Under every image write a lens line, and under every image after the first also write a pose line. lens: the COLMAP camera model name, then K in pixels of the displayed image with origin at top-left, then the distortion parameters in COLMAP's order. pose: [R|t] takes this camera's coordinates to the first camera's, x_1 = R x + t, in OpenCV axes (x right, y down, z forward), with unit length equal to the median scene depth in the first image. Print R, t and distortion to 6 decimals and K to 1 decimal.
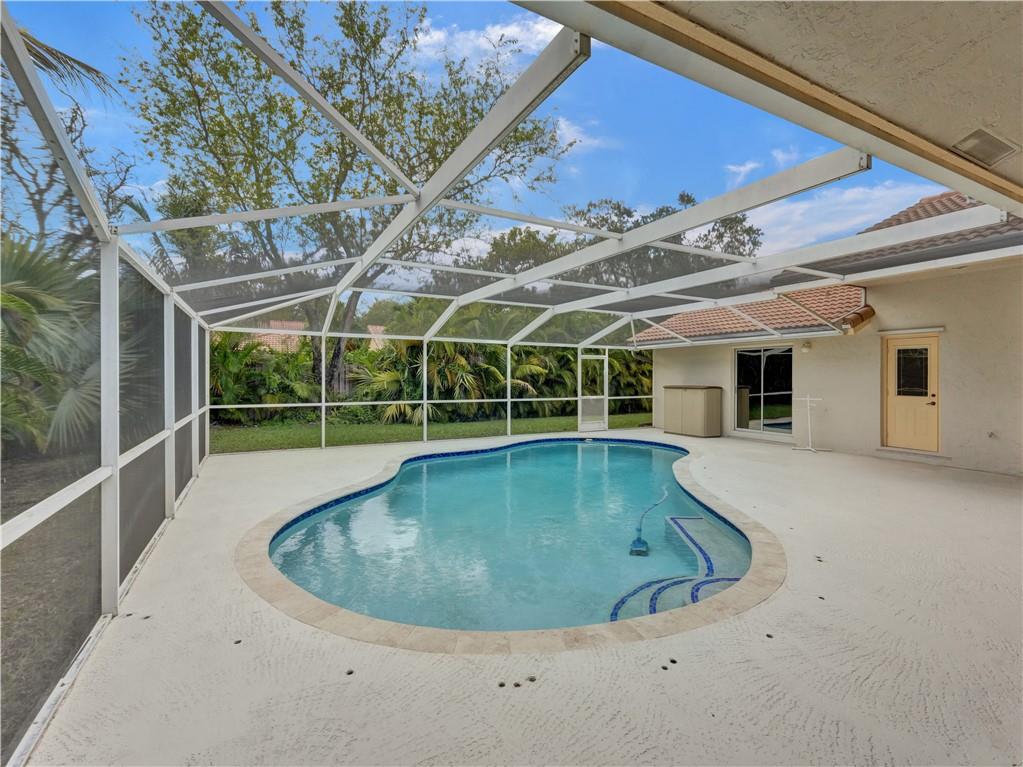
lens RADIAL K [[477.4, 0, 519.3], [0, 477.4, 376.3], [0, 0, 1]] dist [0.008134, -0.002623]
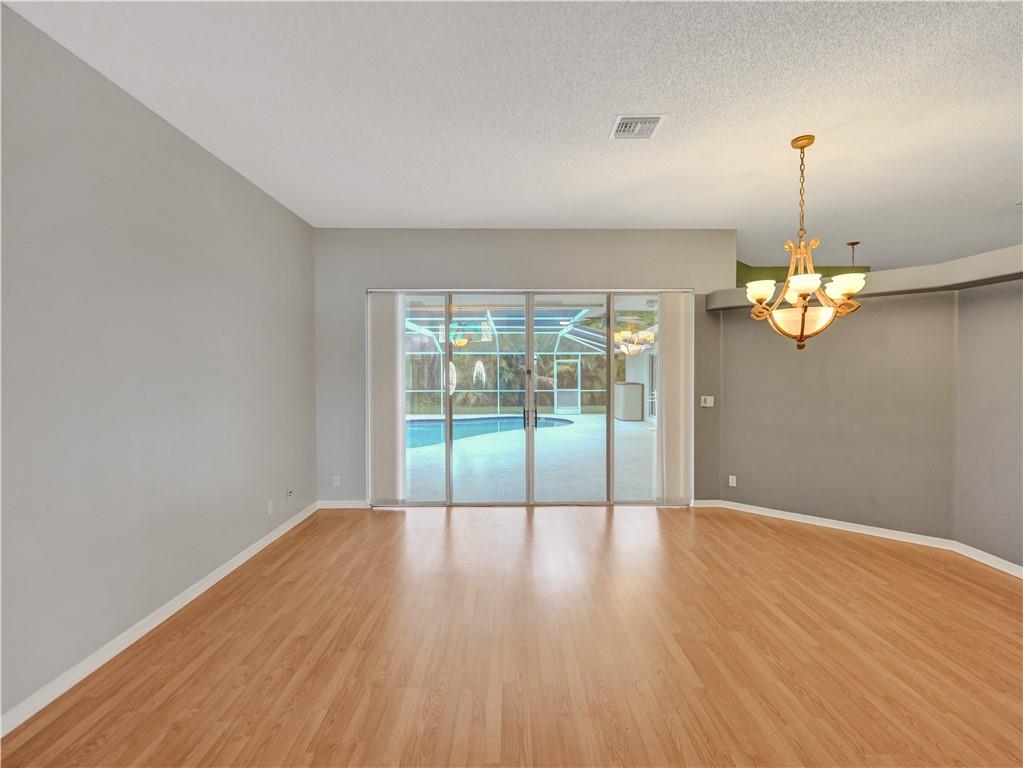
lens RADIAL K [[470.9, 0, 517.1], [0, 470.9, 375.9], [0, 0, 1]] dist [0.003243, 0.001067]
pose [[0.885726, 0.001305, -0.464207, 0.748380], [0.005159, 0.999907, 0.012654, -0.016985], [0.464180, -0.013603, 0.885636, -0.310845]]
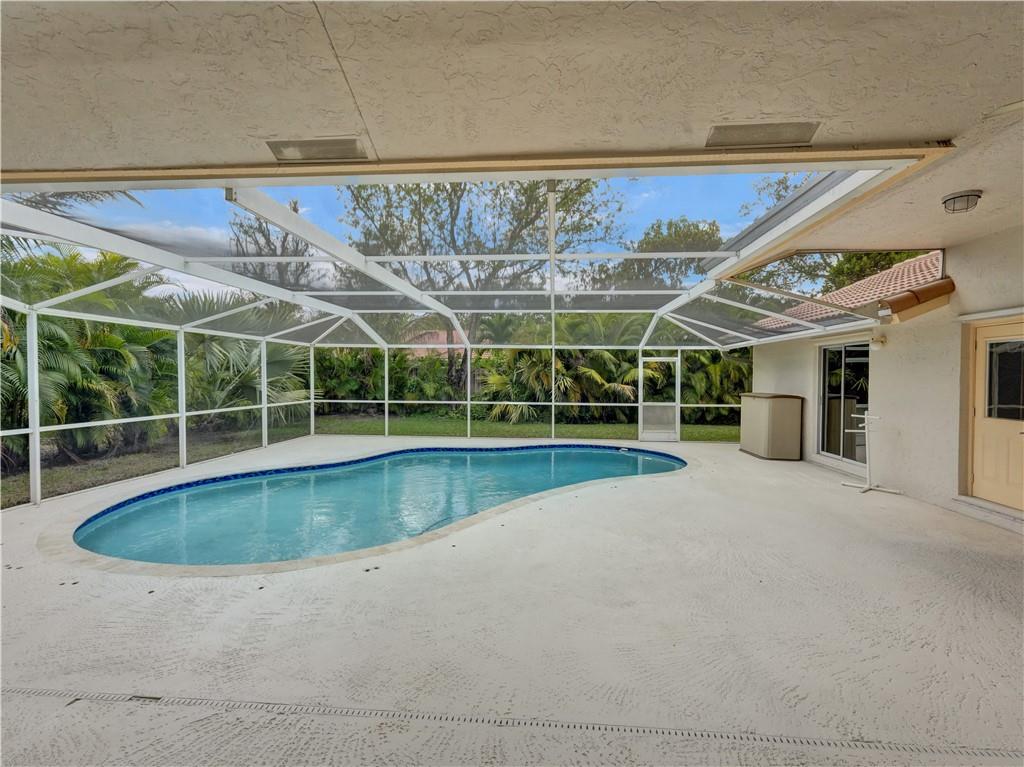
lens RADIAL K [[477.9, 0, 516.6], [0, 477.9, 383.6], [0, 0, 1]] dist [0.008134, -0.002623]
pose [[0.838497, 0.012240, -0.544768, 0.478436], [-0.004537, 0.999870, 0.015483, -0.008639], [0.544887, -0.010511, 0.838444, 0.109621]]
